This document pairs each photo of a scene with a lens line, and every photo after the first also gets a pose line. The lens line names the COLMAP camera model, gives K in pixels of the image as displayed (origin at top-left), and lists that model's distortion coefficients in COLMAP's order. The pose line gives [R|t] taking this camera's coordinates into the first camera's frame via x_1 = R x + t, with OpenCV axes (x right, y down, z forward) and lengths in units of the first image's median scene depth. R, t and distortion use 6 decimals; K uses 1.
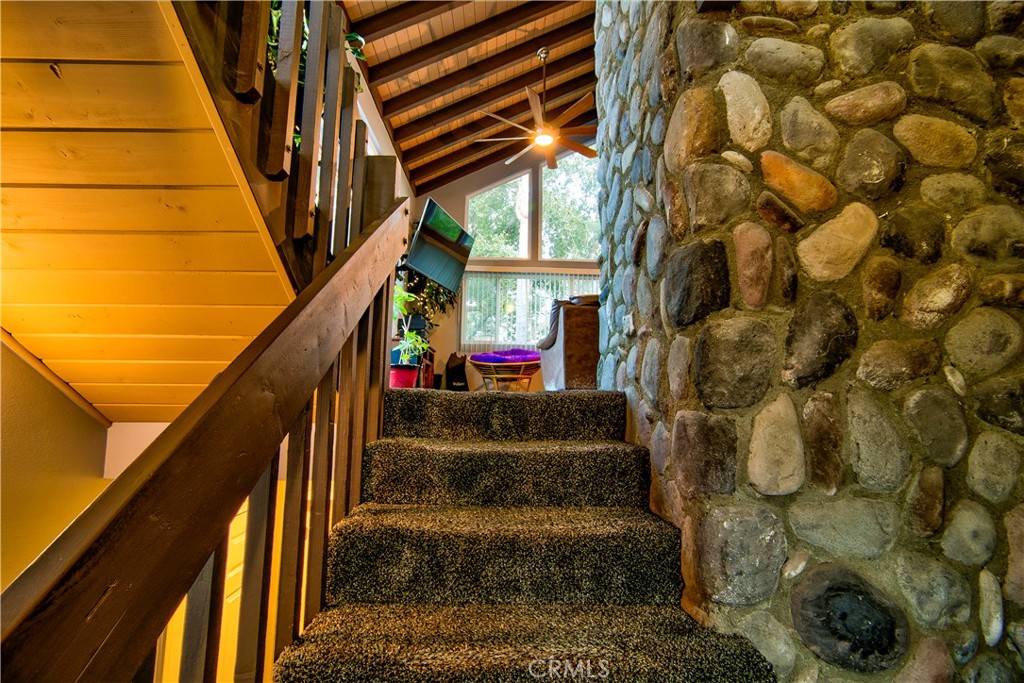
lens RADIAL K [[476.5, 0, 502.9], [0, 476.5, 334.2], [0, 0, 1]] dist [-0.014564, 0.010563]
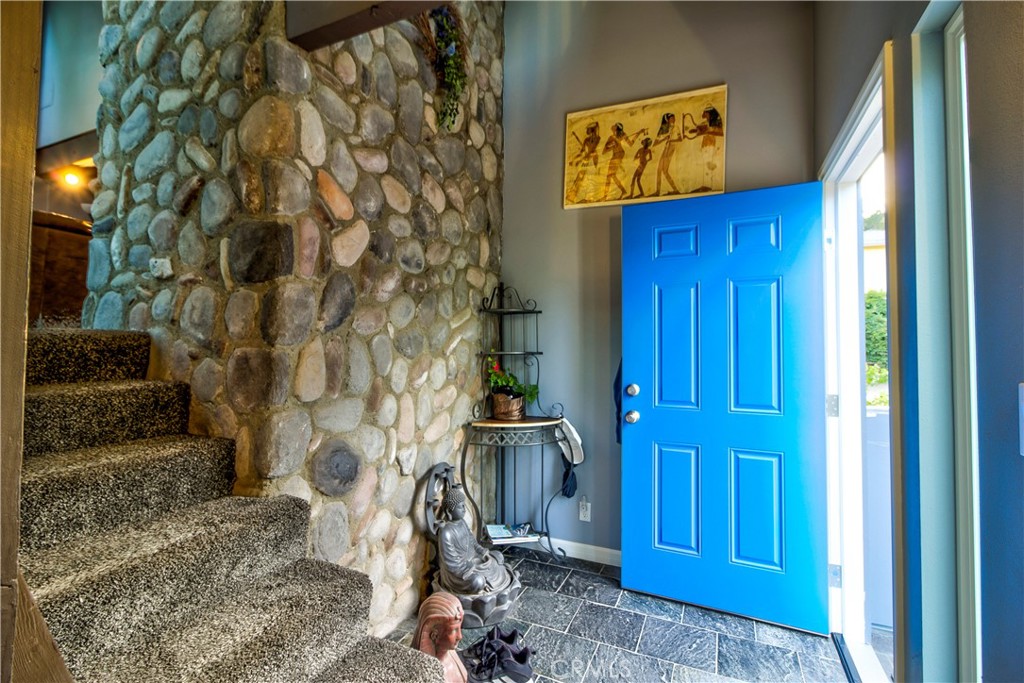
lens RADIAL K [[476.5, 0, 502.9], [0, 476.5, 334.2], [0, 0, 1]] dist [-0.014564, 0.010563]
pose [[0.434898, 0.021928, 0.900213, -0.491392], [-0.124136, 0.991619, 0.035817, -0.009235], [-0.891882, -0.127326, 0.433975, -0.183345]]
